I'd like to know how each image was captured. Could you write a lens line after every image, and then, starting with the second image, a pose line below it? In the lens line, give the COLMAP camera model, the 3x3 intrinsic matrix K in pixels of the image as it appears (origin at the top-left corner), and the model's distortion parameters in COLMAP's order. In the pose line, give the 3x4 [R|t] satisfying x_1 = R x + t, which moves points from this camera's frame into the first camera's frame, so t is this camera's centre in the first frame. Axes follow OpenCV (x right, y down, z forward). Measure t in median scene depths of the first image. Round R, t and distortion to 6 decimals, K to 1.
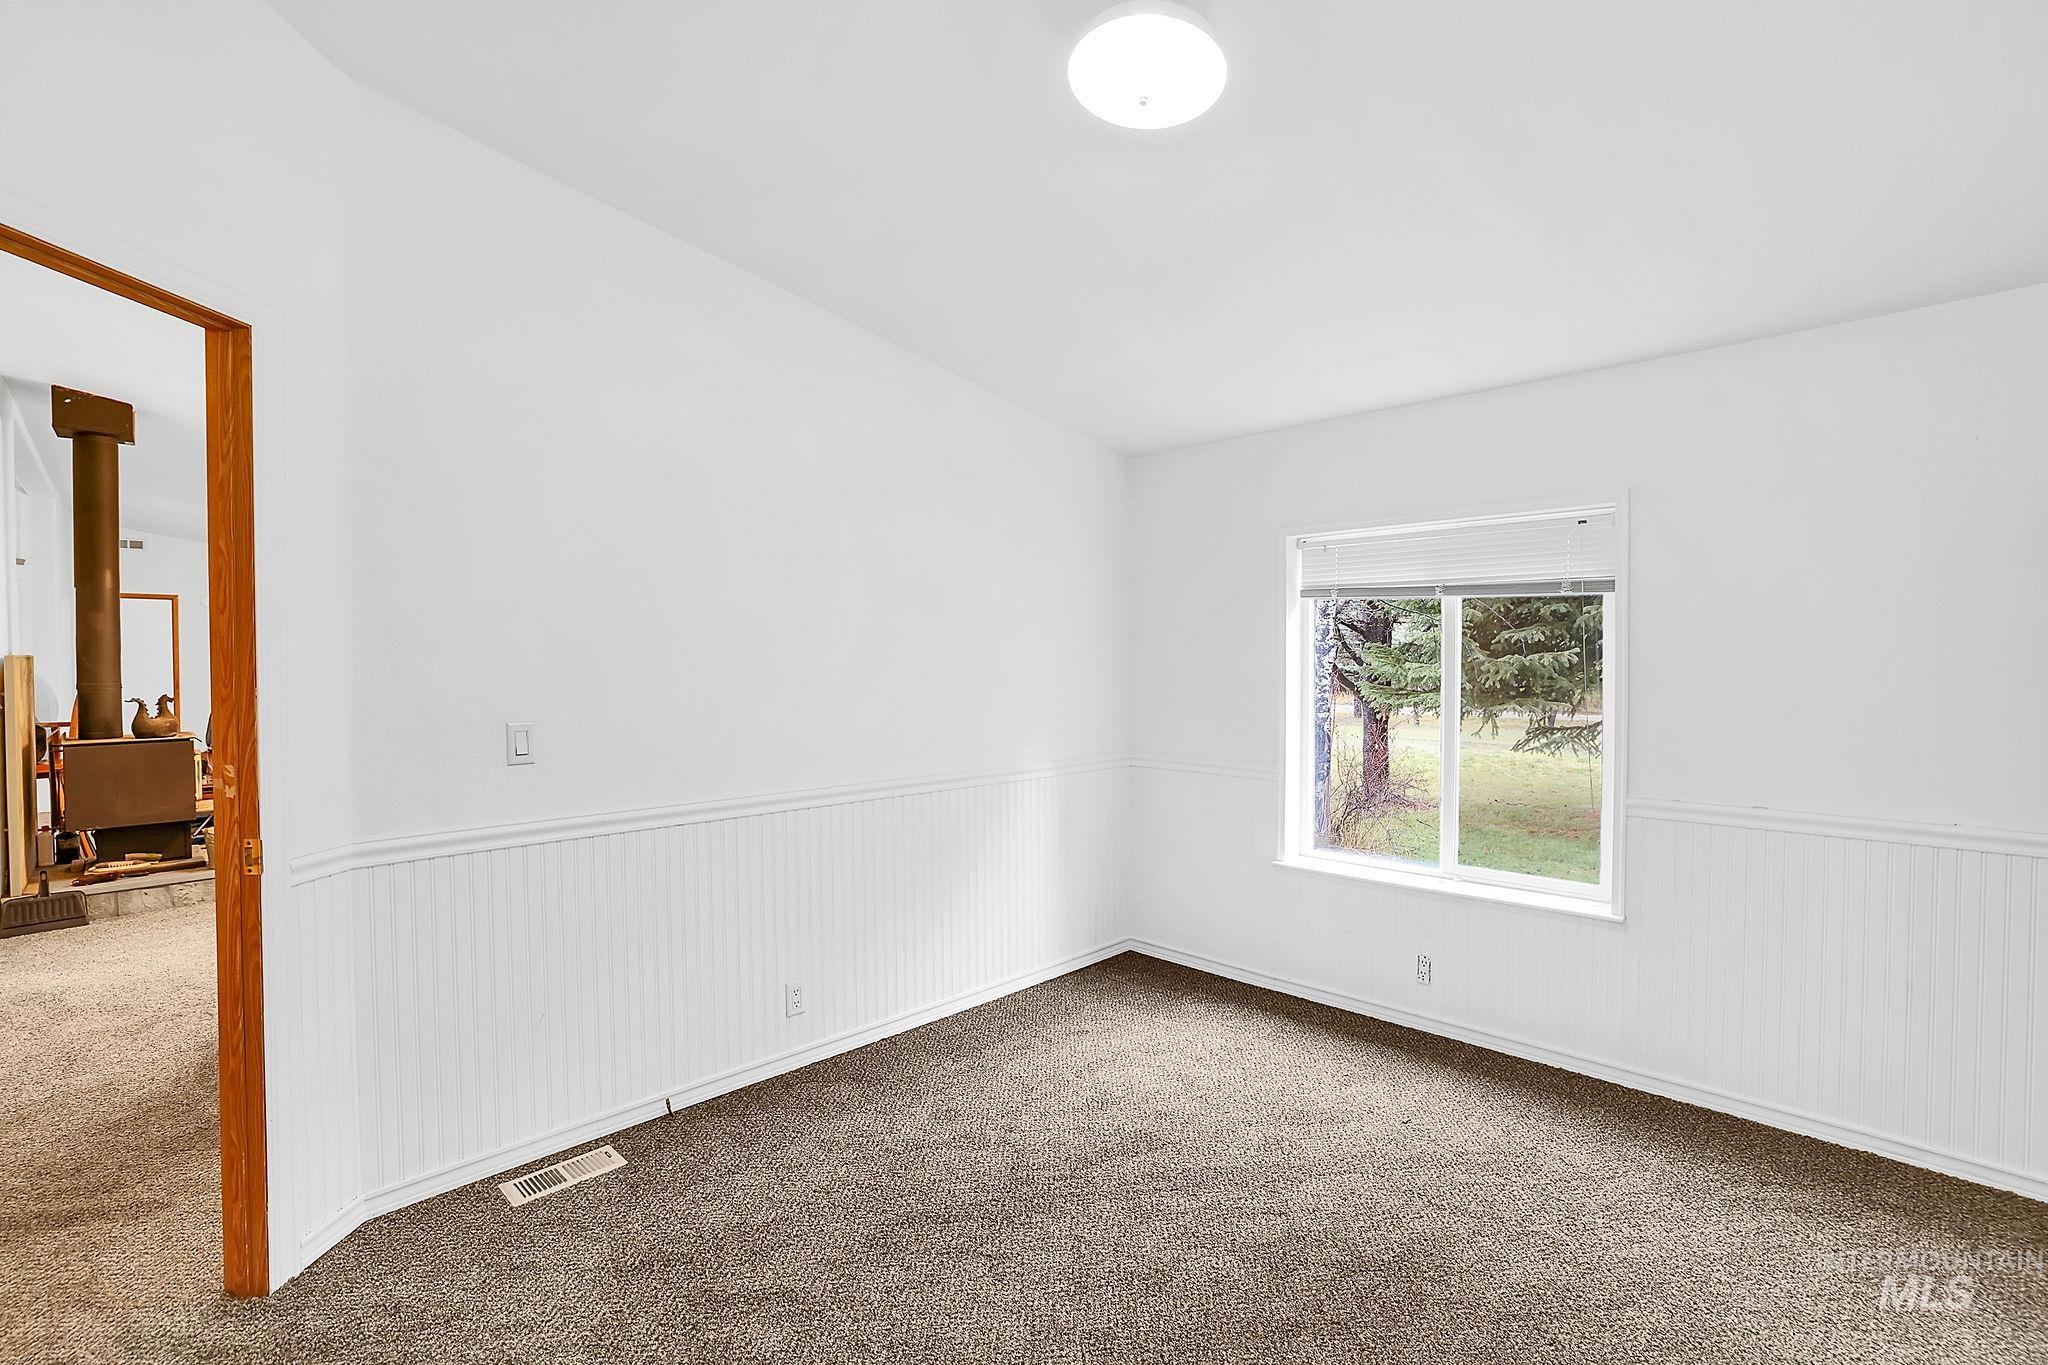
lens RADIAL K [[906.7, 0, 1024.0], [0, 906.7, 682.5], [0, 0, 1]] dist [0.013204, 0.000077]
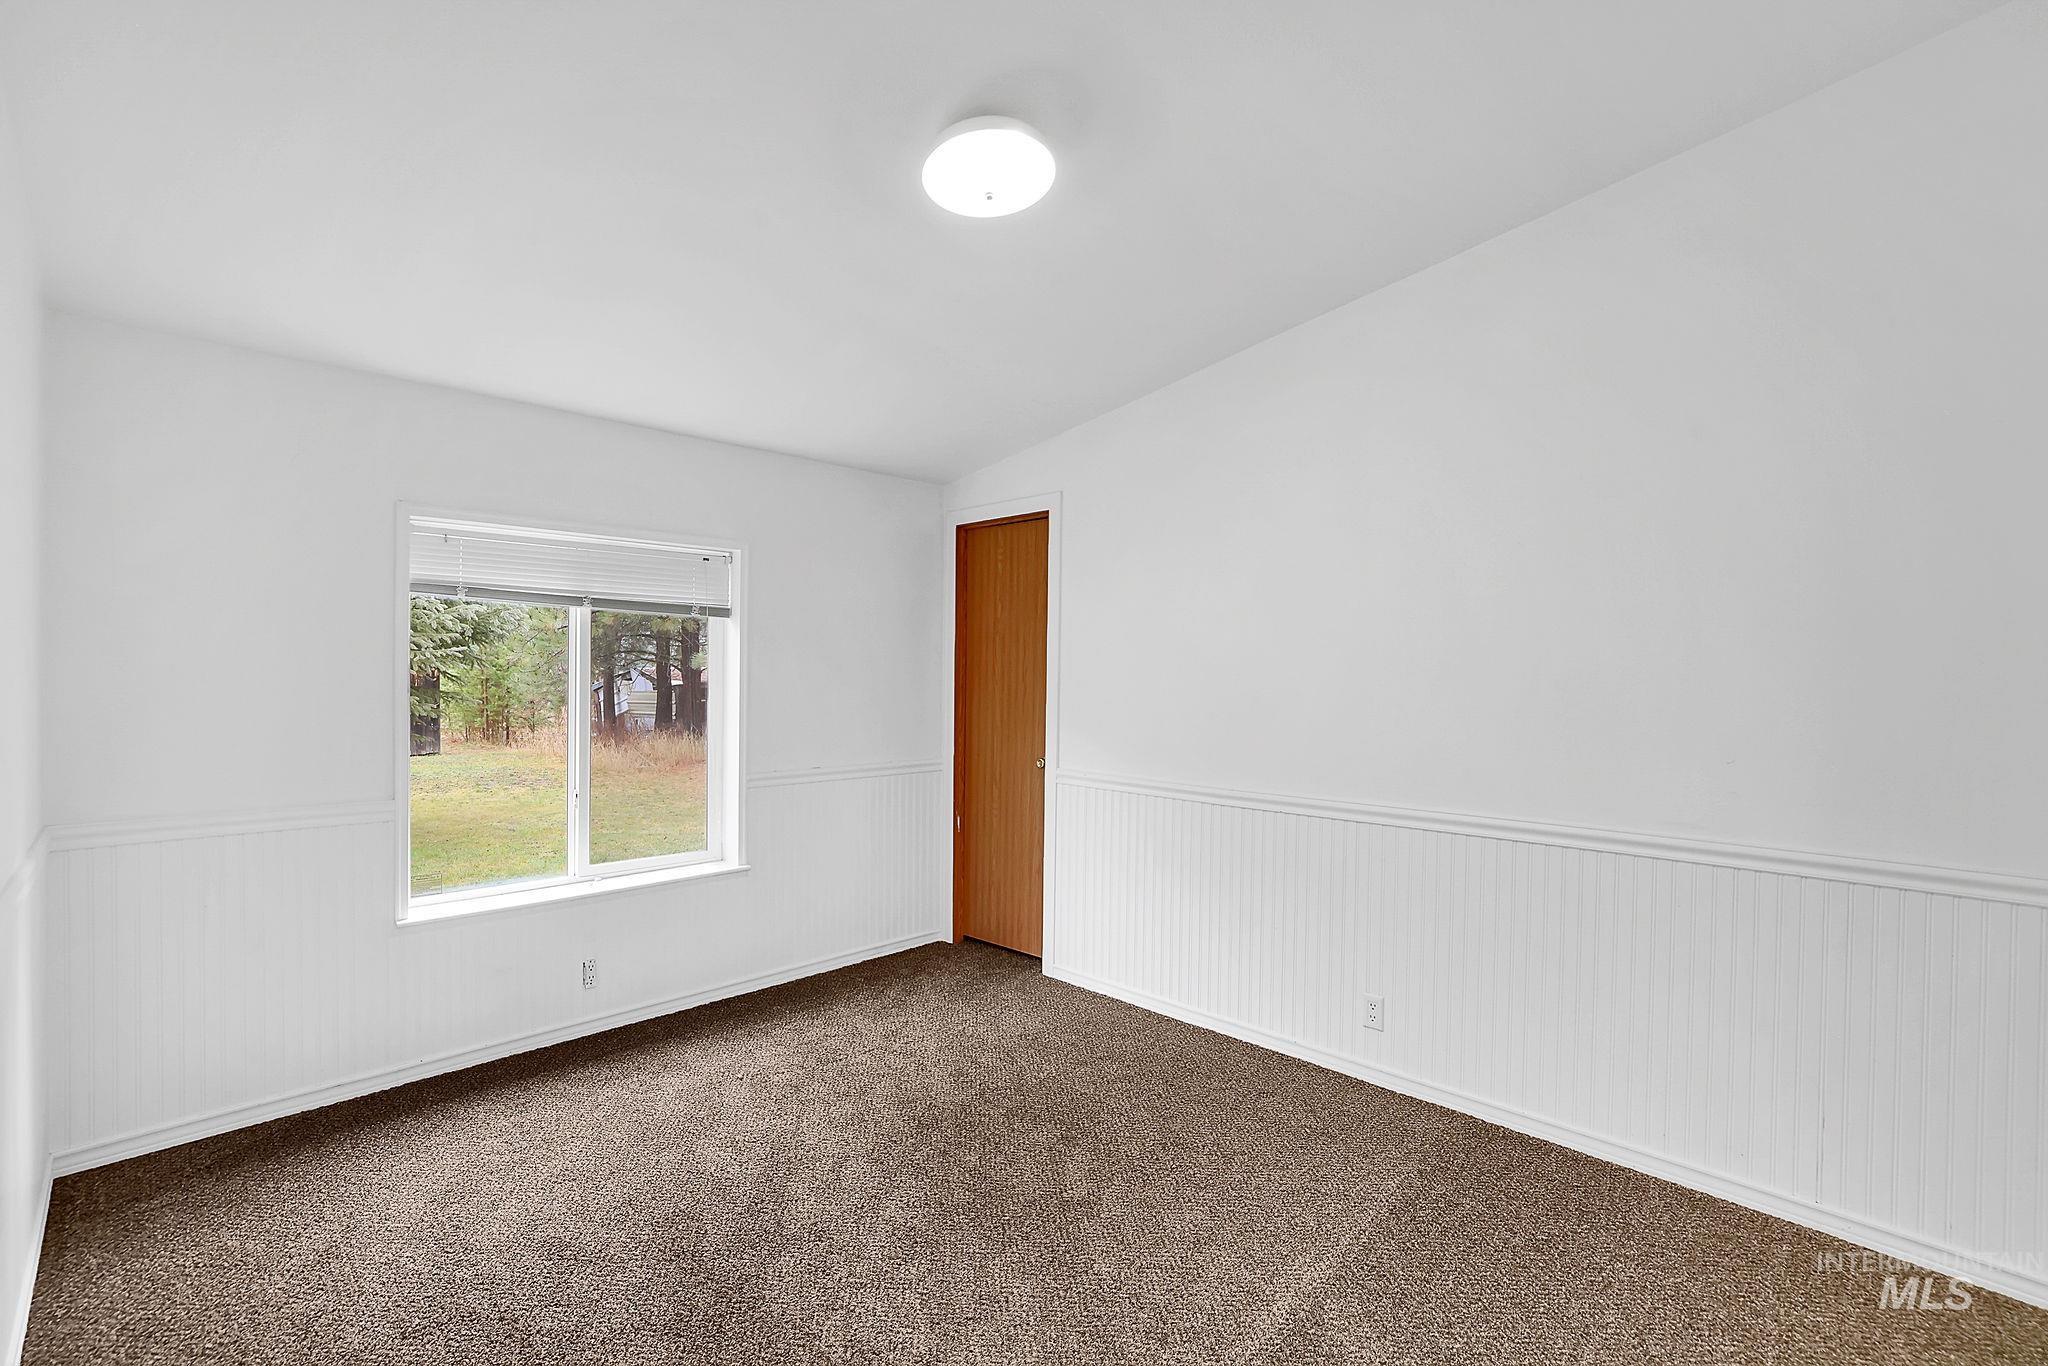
lens RADIAL K [[906.7, 0, 1024.0], [0, 906.7, 683.0], [0, 0, 1]] dist [0.013204, 0.000077]
pose [[0.042023, -0.020014, 0.998916, -0.549338], [0.013191, 0.999723, 0.019475, -0.023098], [-0.999030, 0.012358, 0.042275, 0.467750]]
